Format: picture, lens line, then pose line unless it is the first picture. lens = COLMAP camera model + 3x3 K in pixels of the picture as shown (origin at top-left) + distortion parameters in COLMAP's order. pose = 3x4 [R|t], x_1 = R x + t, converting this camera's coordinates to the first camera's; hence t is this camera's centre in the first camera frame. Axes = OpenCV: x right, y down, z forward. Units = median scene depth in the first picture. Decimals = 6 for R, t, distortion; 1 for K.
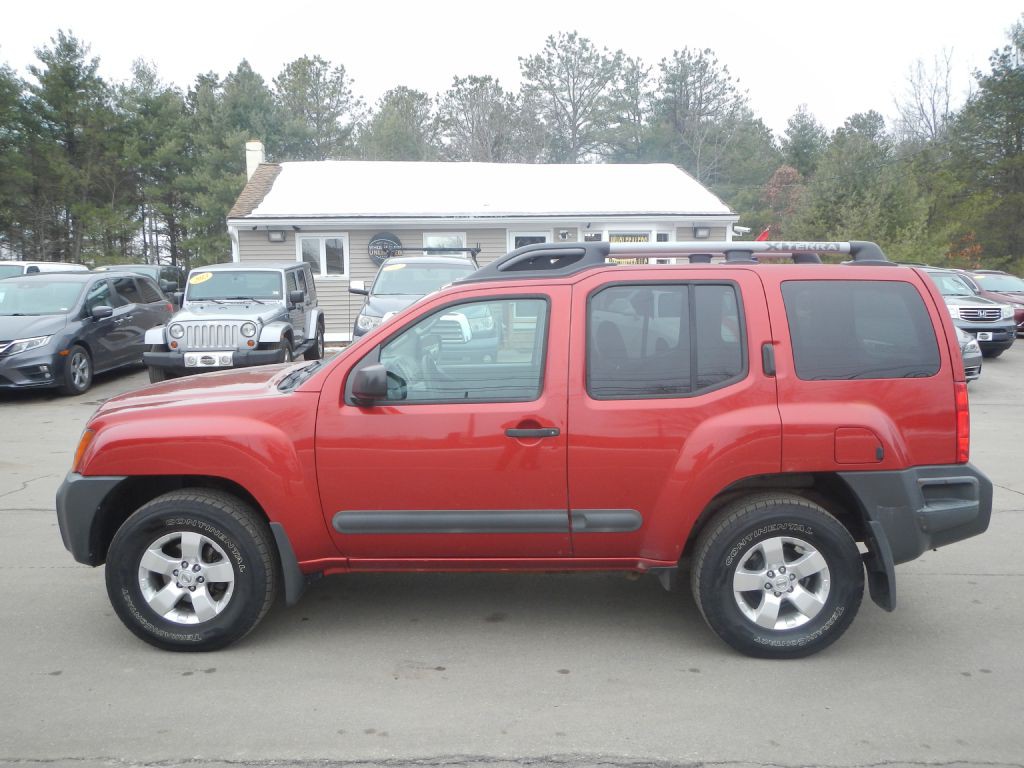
lens RADIAL K [[842.2, 0, 512.8], [0, 842.2, 384.0], [0, 0, 1]] dist [-0.005707, -0.001225]
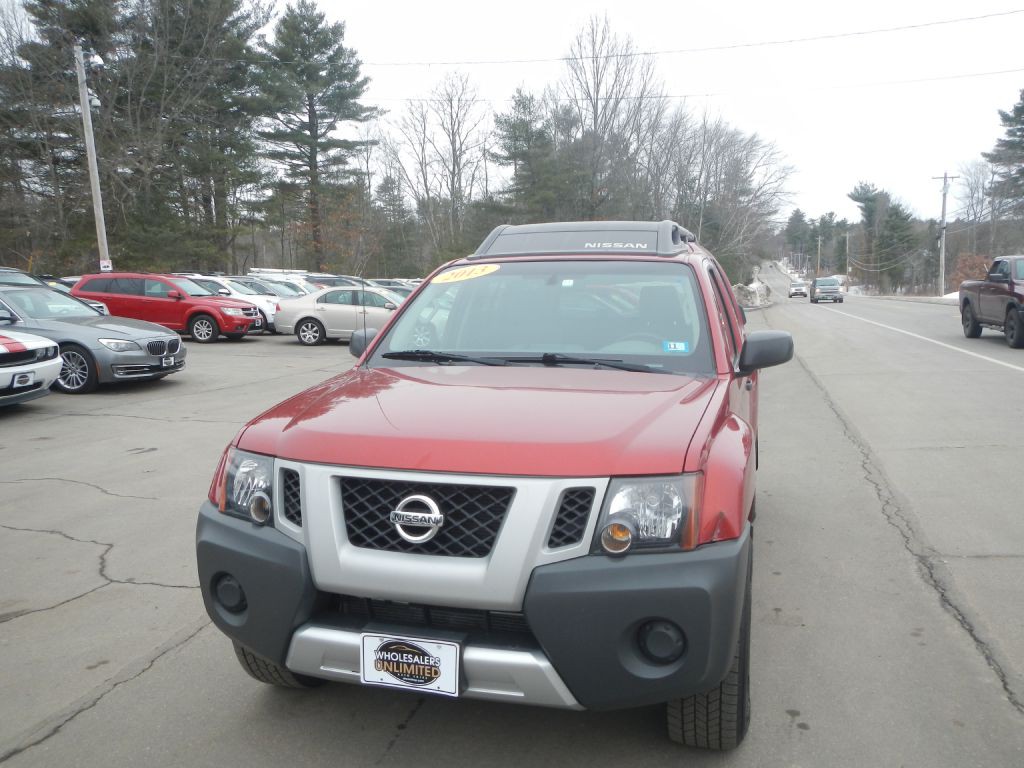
lens RADIAL K [[842.2, 0, 515.1], [0, 842.2, 382.2], [0, 0, 1]] dist [-0.005707, -0.001225]
pose [[0.270656, -0.115935, 0.955670, -0.386666], [0.127213, 0.988323, 0.083868, -0.027466], [-0.954234, 0.098875, 0.282244, 0.324845]]
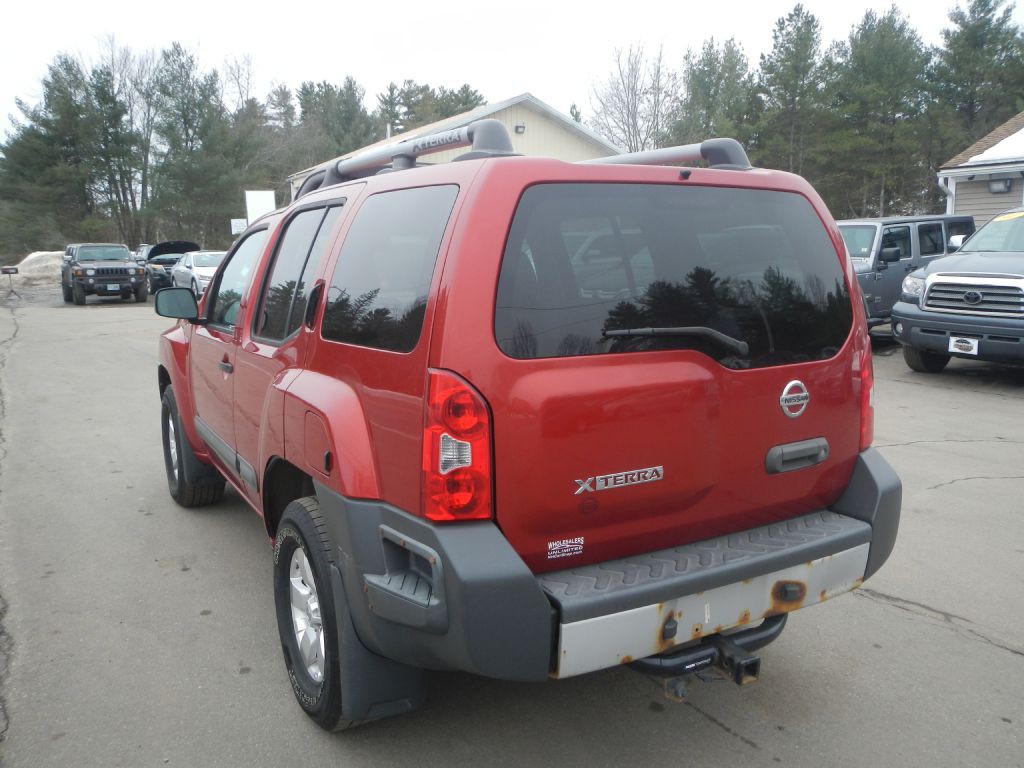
lens RADIAL K [[842.2, 0, 514.2], [0, 842.2, 384.4], [0, 0, 1]] dist [-0.005707, -0.001225]
pose [[0.513449, 0.136032, -0.847269, 0.338782], [-0.103745, 0.989953, 0.096070, -0.016526], [0.851826, 0.038572, 0.522403, 0.257400]]
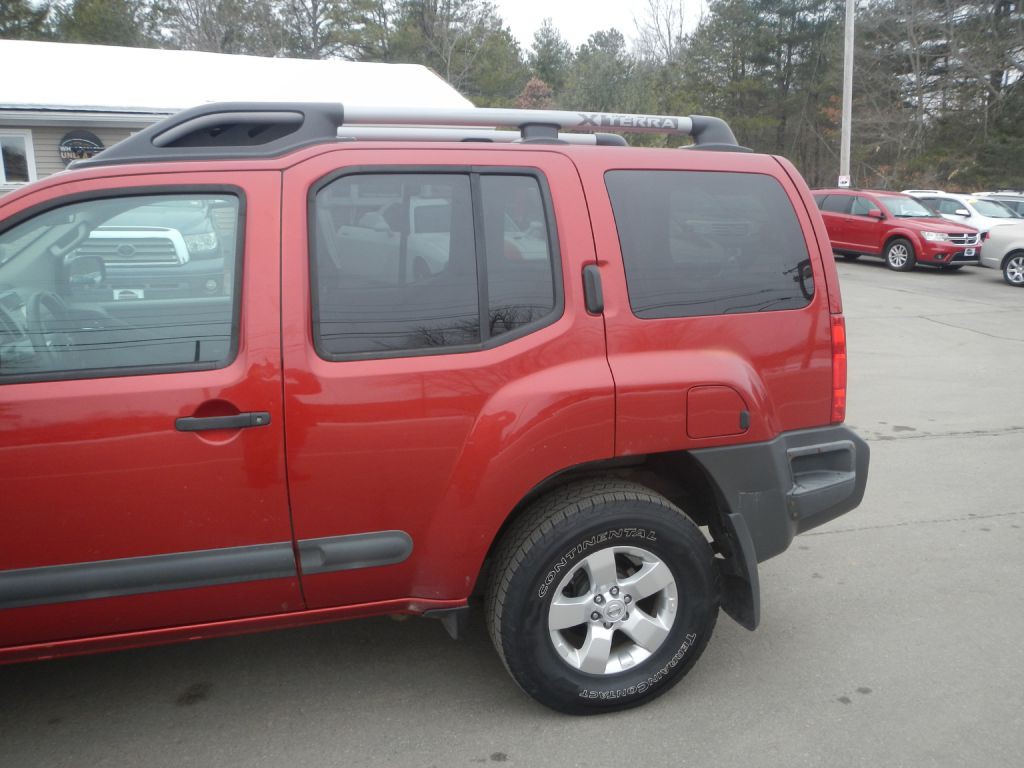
lens RADIAL K [[842.2, 0, 513.1], [0, 842.2, 385.3], [0, 0, 1]] dist [-0.005707, -0.001225]
pose [[0.958829, -0.053106, 0.278973, 0.018234], [0.025819, 0.994592, 0.100595, -0.007354], [-0.282807, -0.089250, 0.955015, 0.126050]]
